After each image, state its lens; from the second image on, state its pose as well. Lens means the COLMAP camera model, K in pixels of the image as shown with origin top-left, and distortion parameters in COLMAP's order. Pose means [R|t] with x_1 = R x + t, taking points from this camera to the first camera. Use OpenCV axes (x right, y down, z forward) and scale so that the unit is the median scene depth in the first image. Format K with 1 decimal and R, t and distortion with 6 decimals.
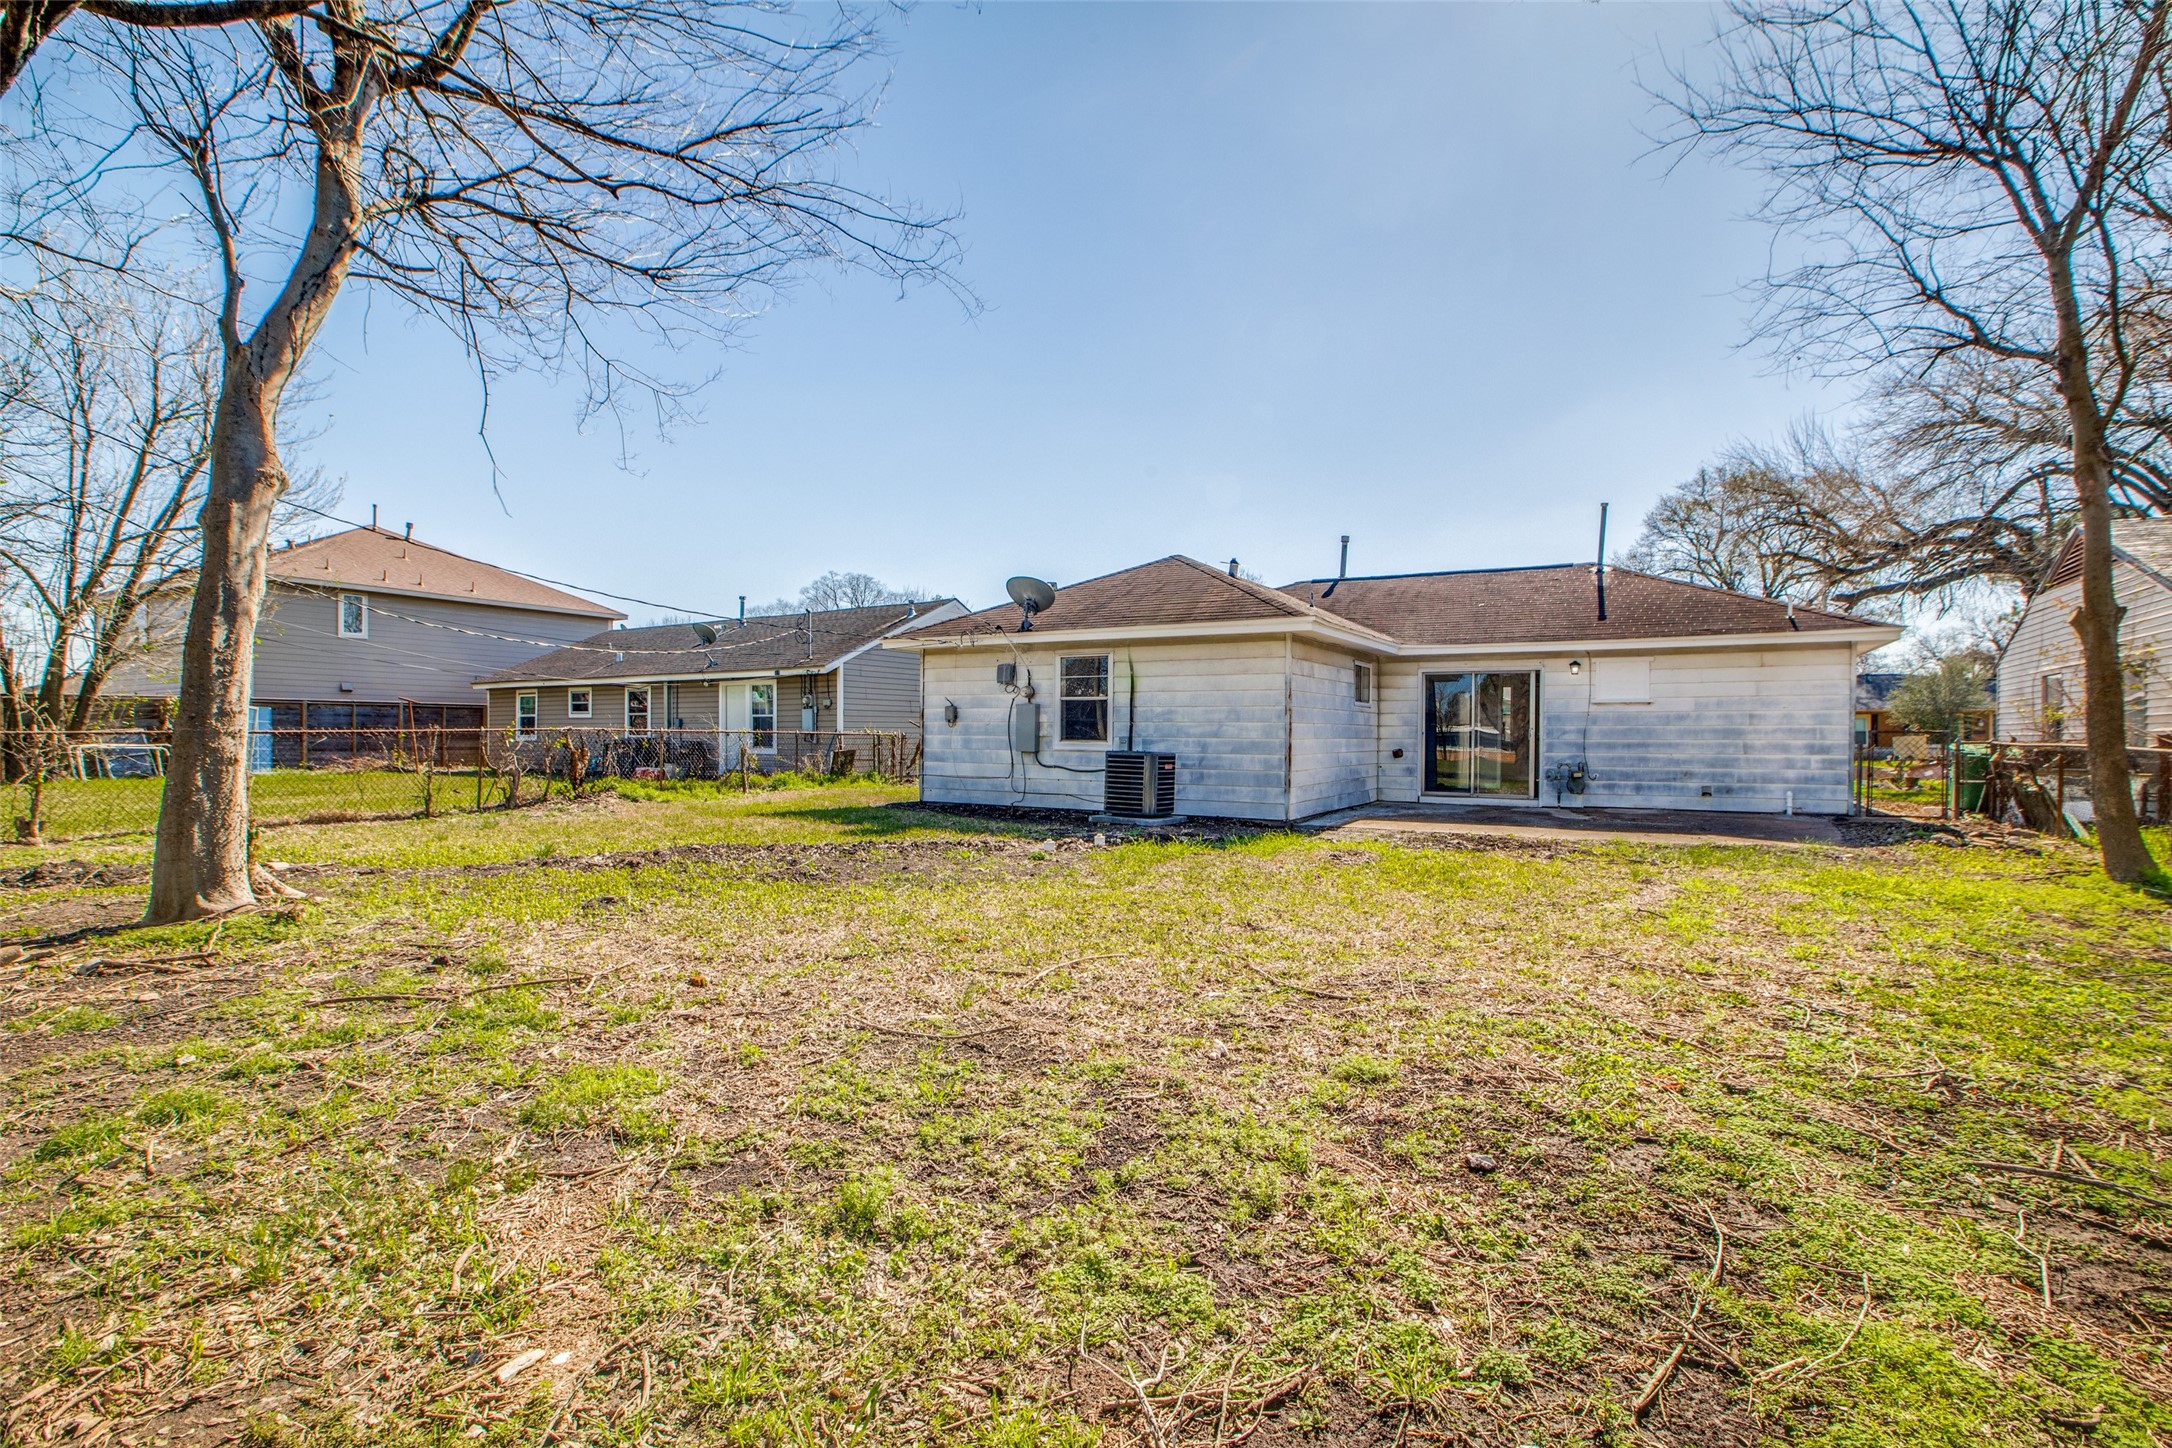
lens RADIAL K [[996.8, 0, 1089.5], [0, 996.8, 722.0], [0, 0, 1]] dist [-0.028984, 0.002174]
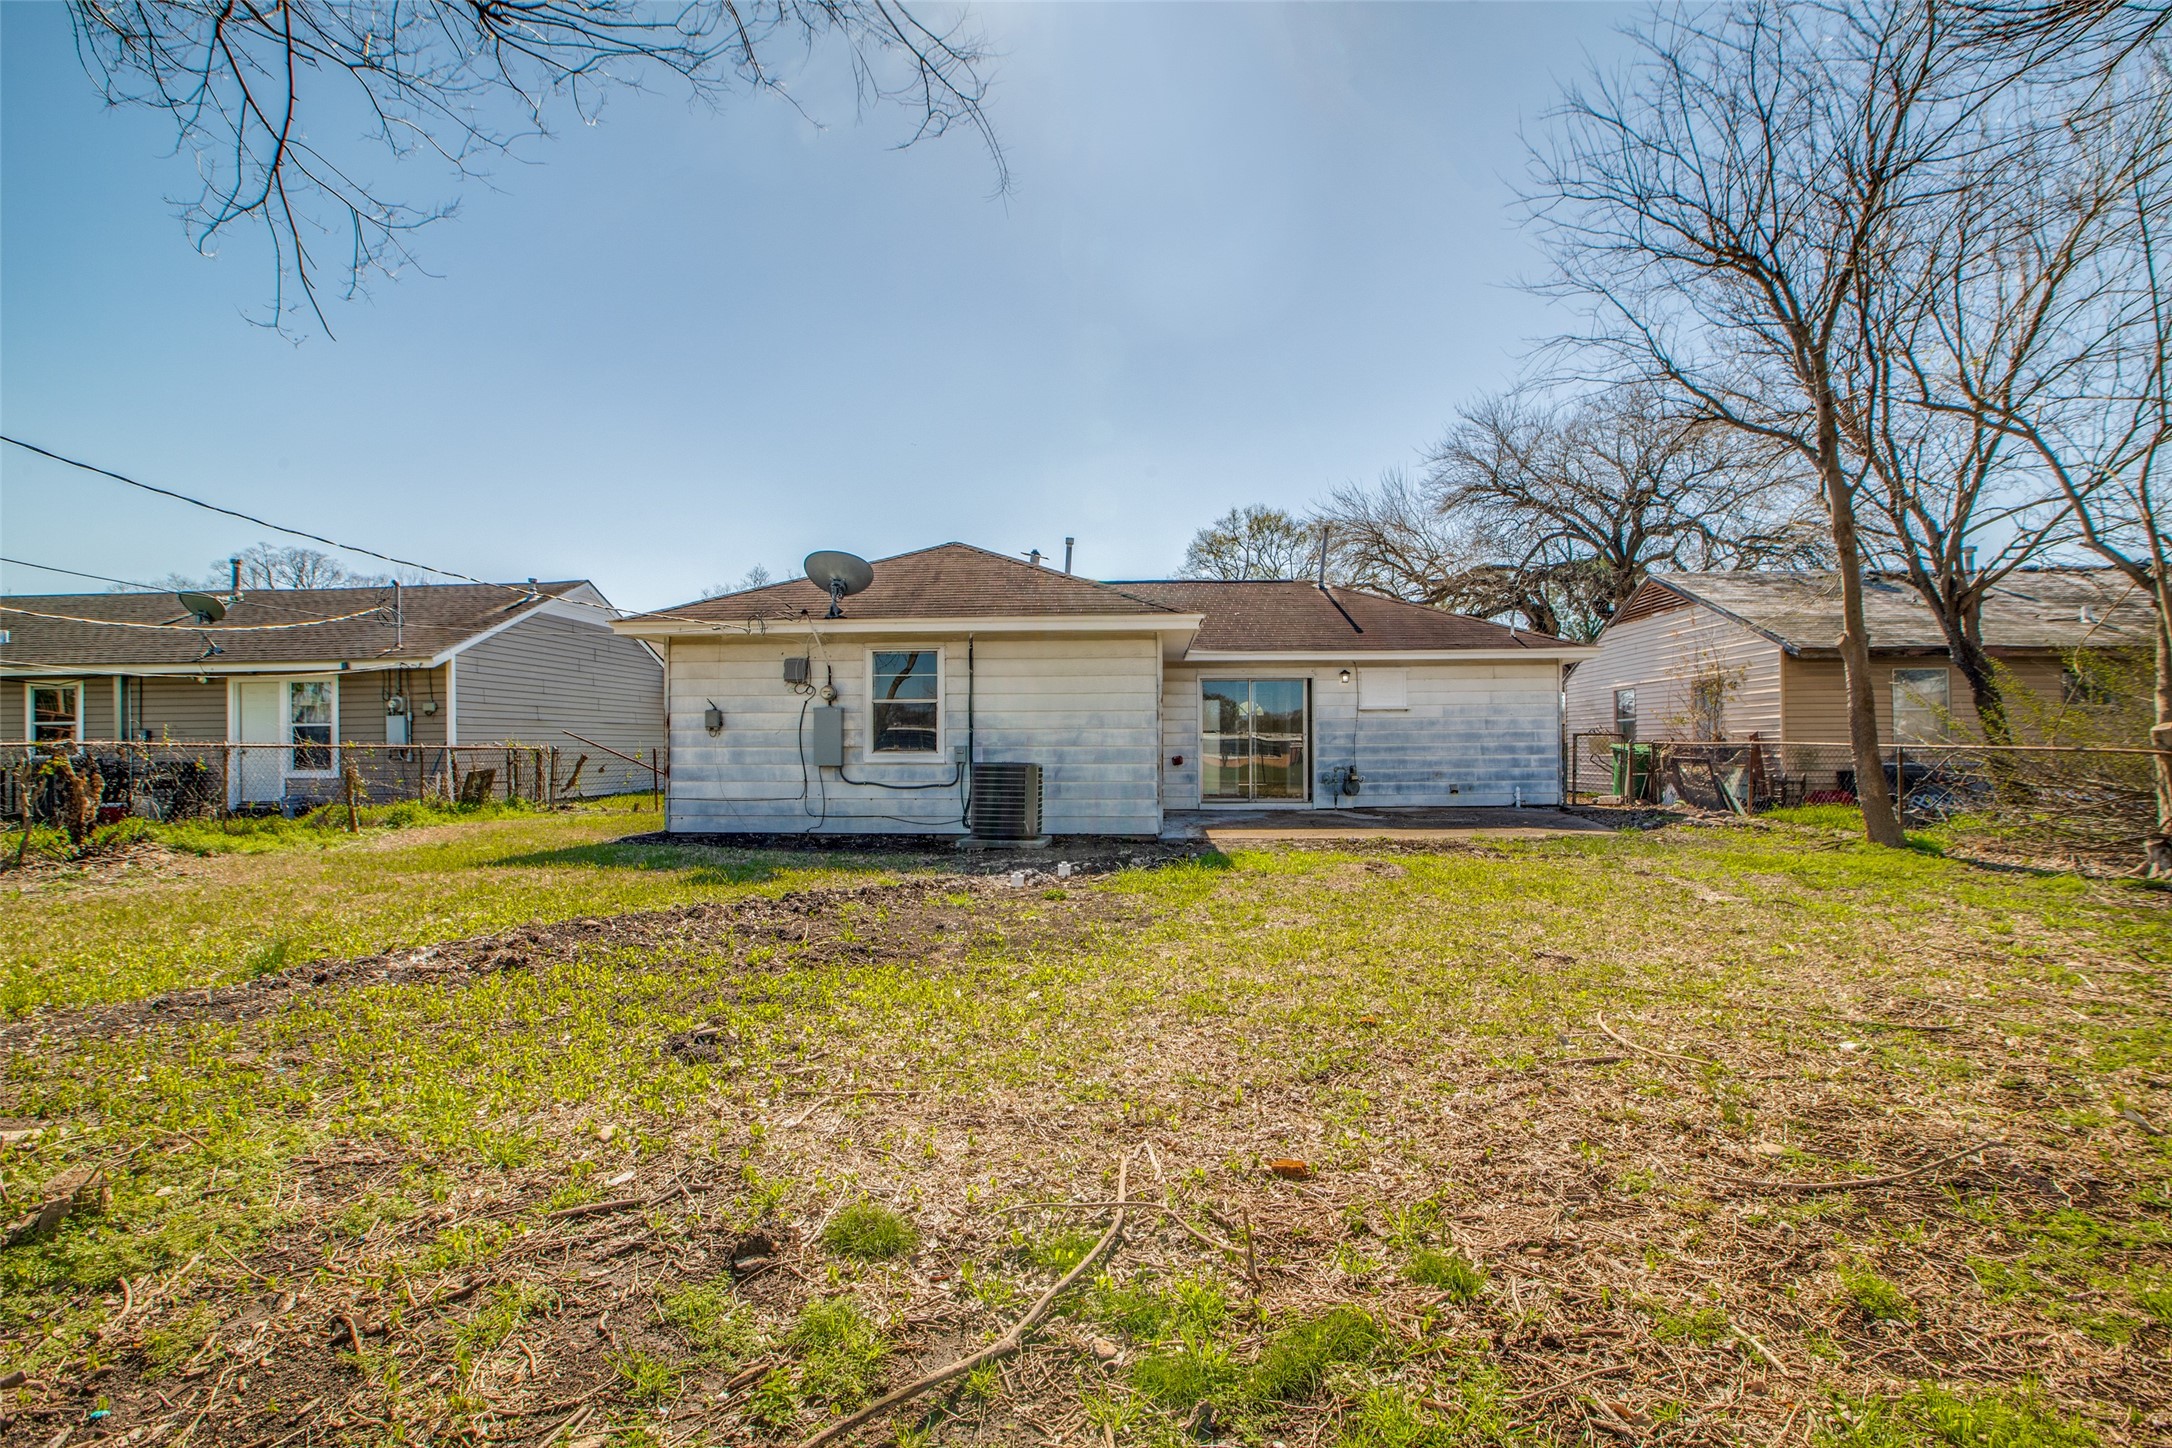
lens RADIAL K [[996.8, 0, 1100.2], [0, 996.8, 733.4], [0, 0, 1]] dist [-0.028984, 0.002174]
pose [[0.890365, -0.005775, 0.455212, -0.228817], [0.005340, 0.999983, 0.002241, 0.002450], [-0.455217, 0.000436, 0.890380, 0.169355]]
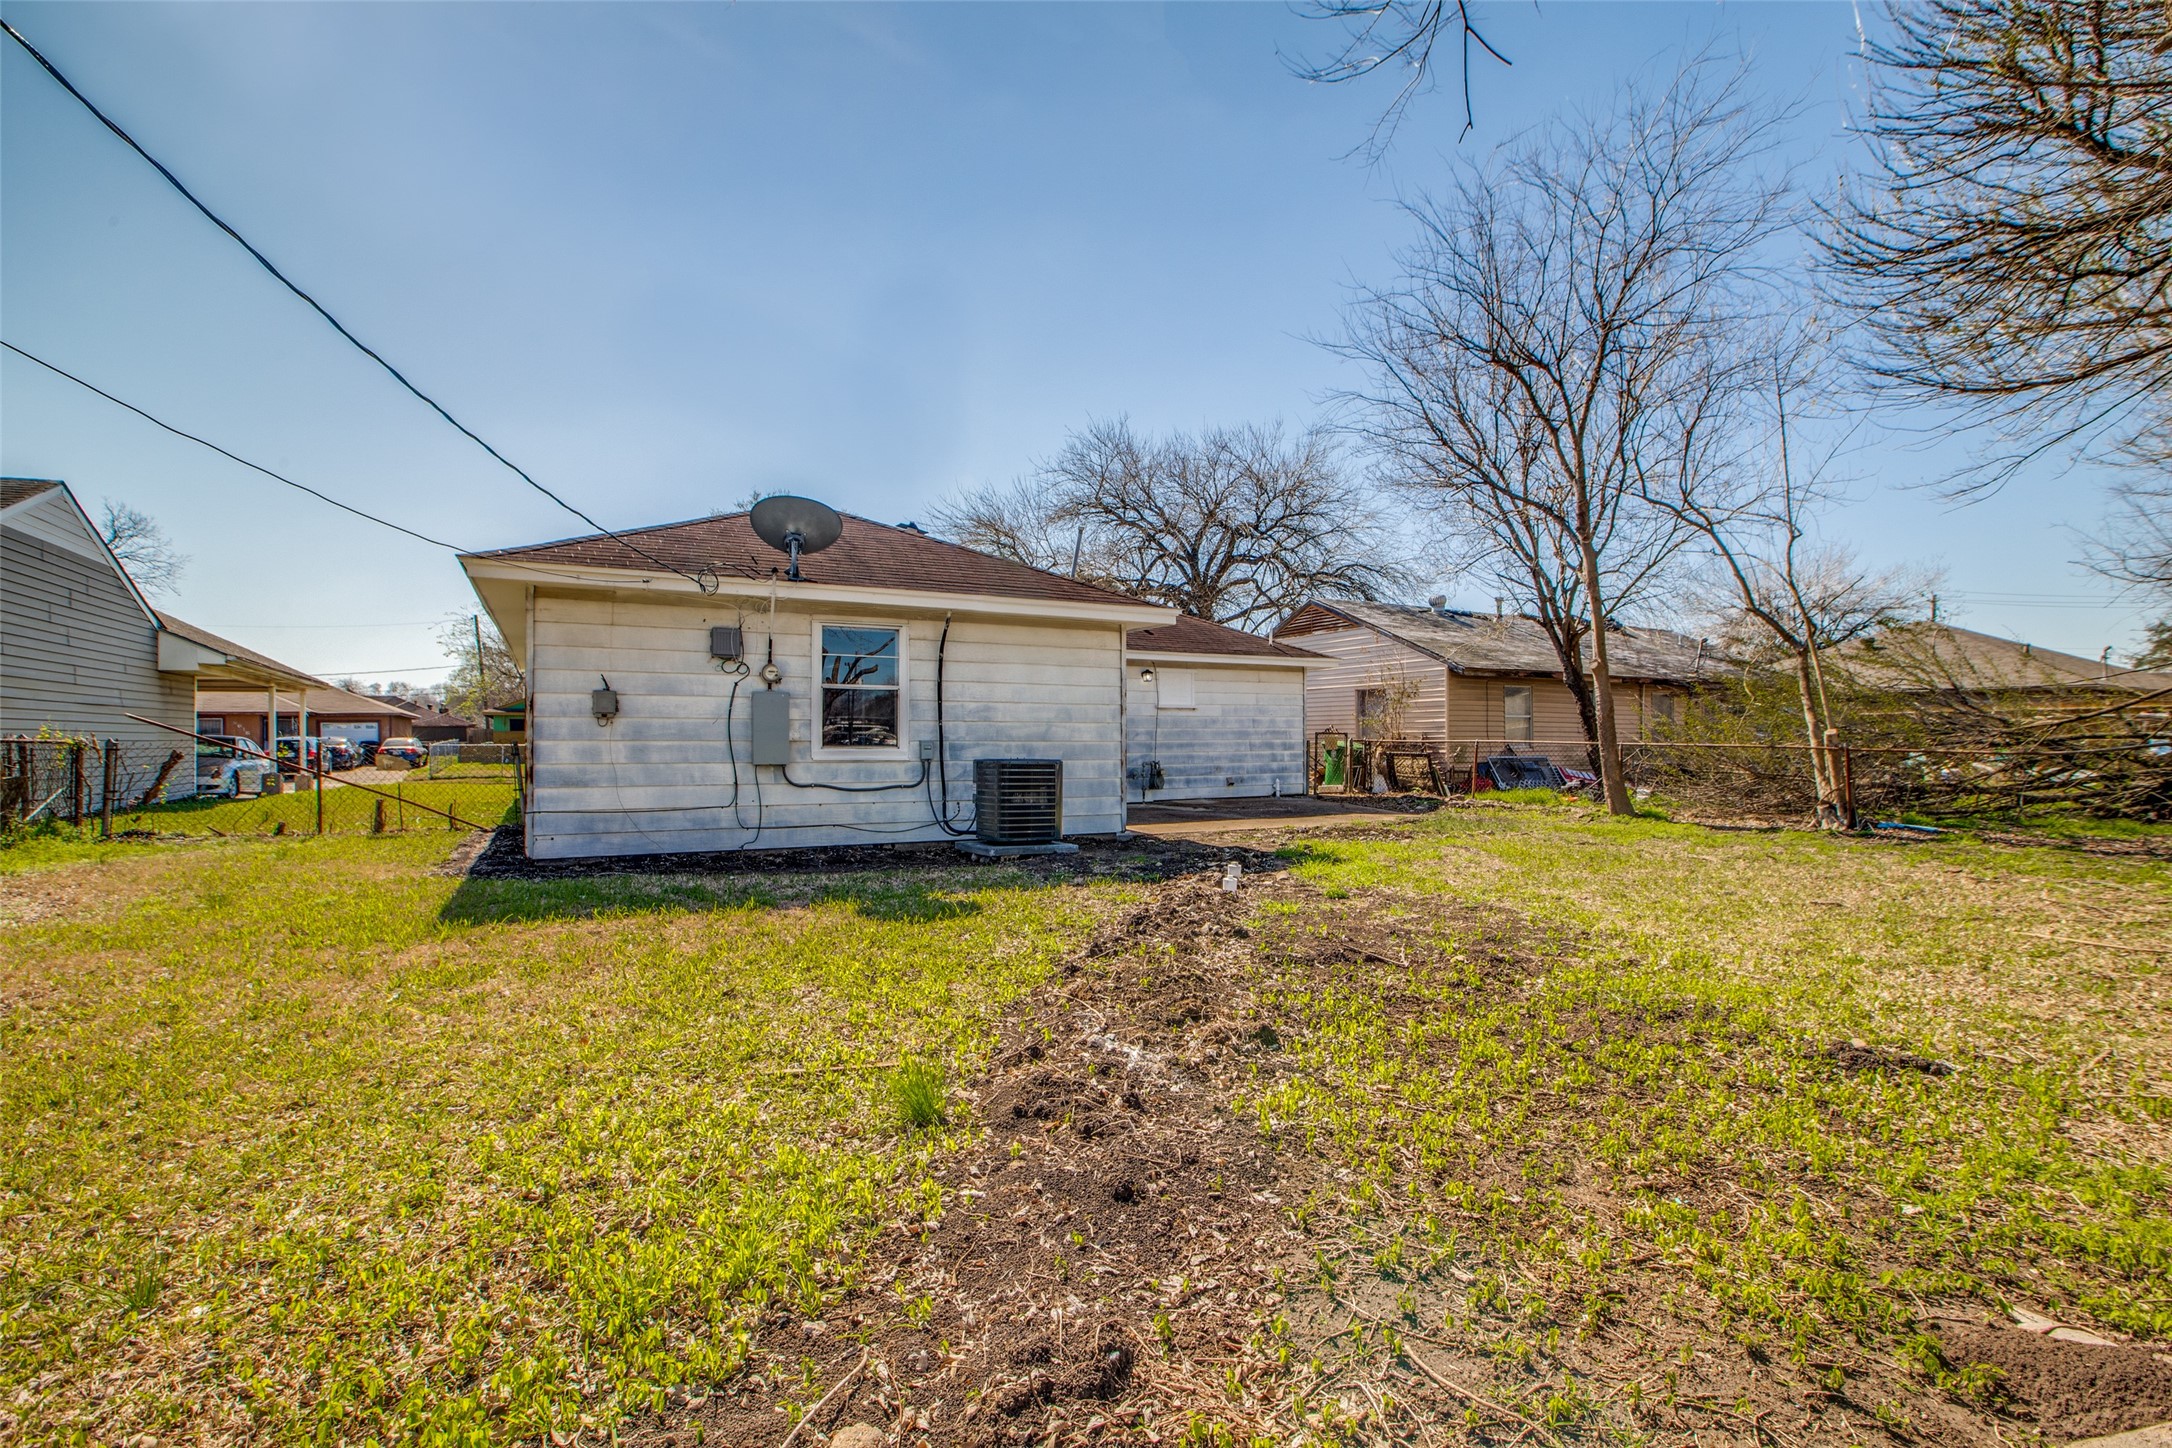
lens RADIAL K [[996.8, 0, 1105.1], [0, 996.8, 729.4], [0, 0, 1]] dist [-0.028984, 0.002174]
pose [[0.514024, 0.002436, 0.857772, -0.493447], [-0.006019, 0.999982, 0.000767, 0.004710], [-0.857755, -0.005557, 0.514029, 0.464998]]
